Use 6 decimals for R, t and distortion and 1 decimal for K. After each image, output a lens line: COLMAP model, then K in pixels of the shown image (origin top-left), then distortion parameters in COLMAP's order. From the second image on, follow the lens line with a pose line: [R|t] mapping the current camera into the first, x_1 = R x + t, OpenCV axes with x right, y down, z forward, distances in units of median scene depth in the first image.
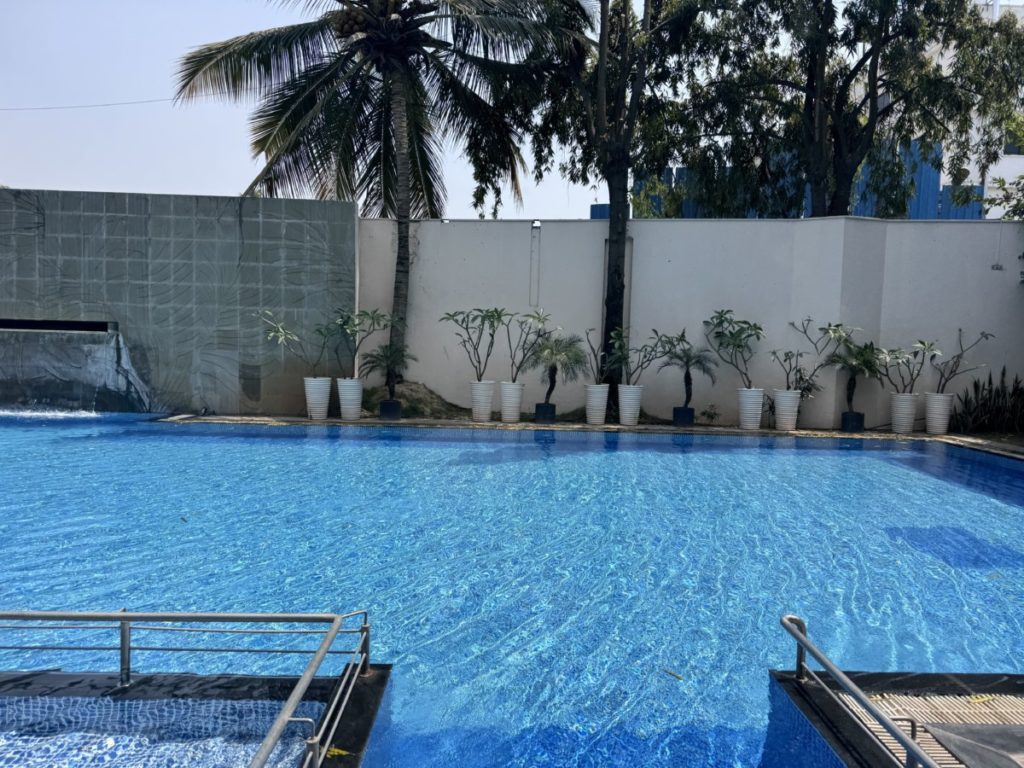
lens RADIAL K [[719.0, 0, 512.0], [0, 719.0, 384.0], [0, 0, 1]] dist [0.103784, -0.135402]
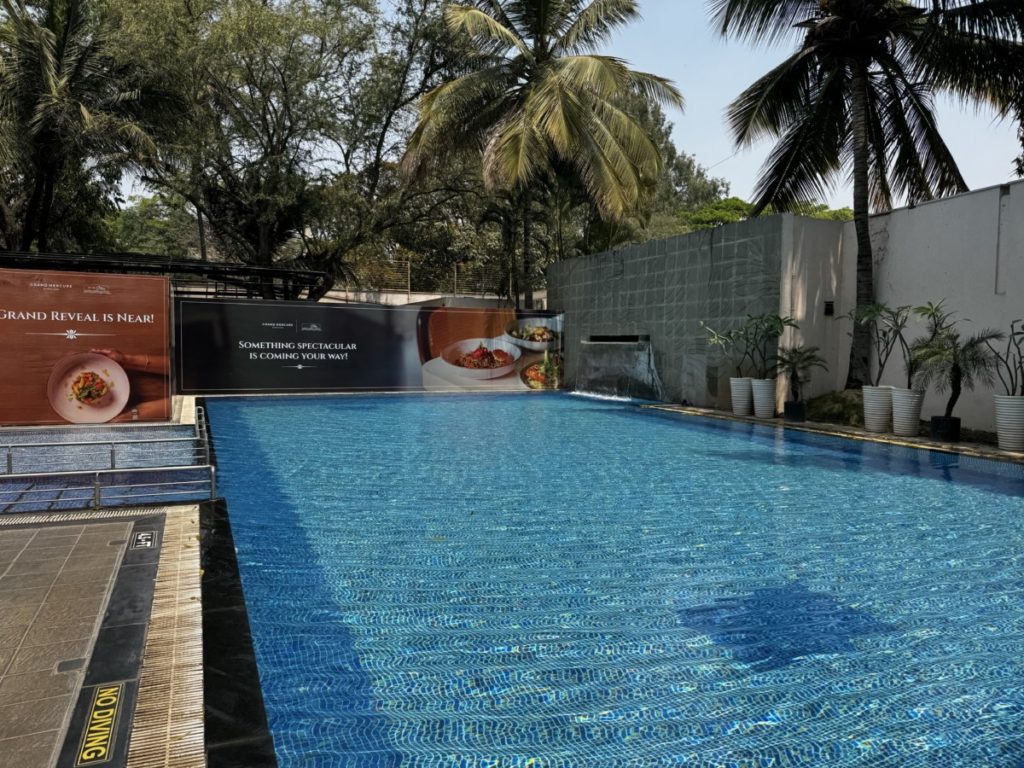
lens RADIAL K [[719.0, 0, 512.0], [0, 719.0, 384.0], [0, 0, 1]] dist [0.103784, -0.135402]
pose [[0.366648, 0.027076, -0.929966, 0.636914], [-0.060489, 0.998155, 0.005213, 0.016562], [0.928391, 0.054342, 0.367610, 0.258968]]
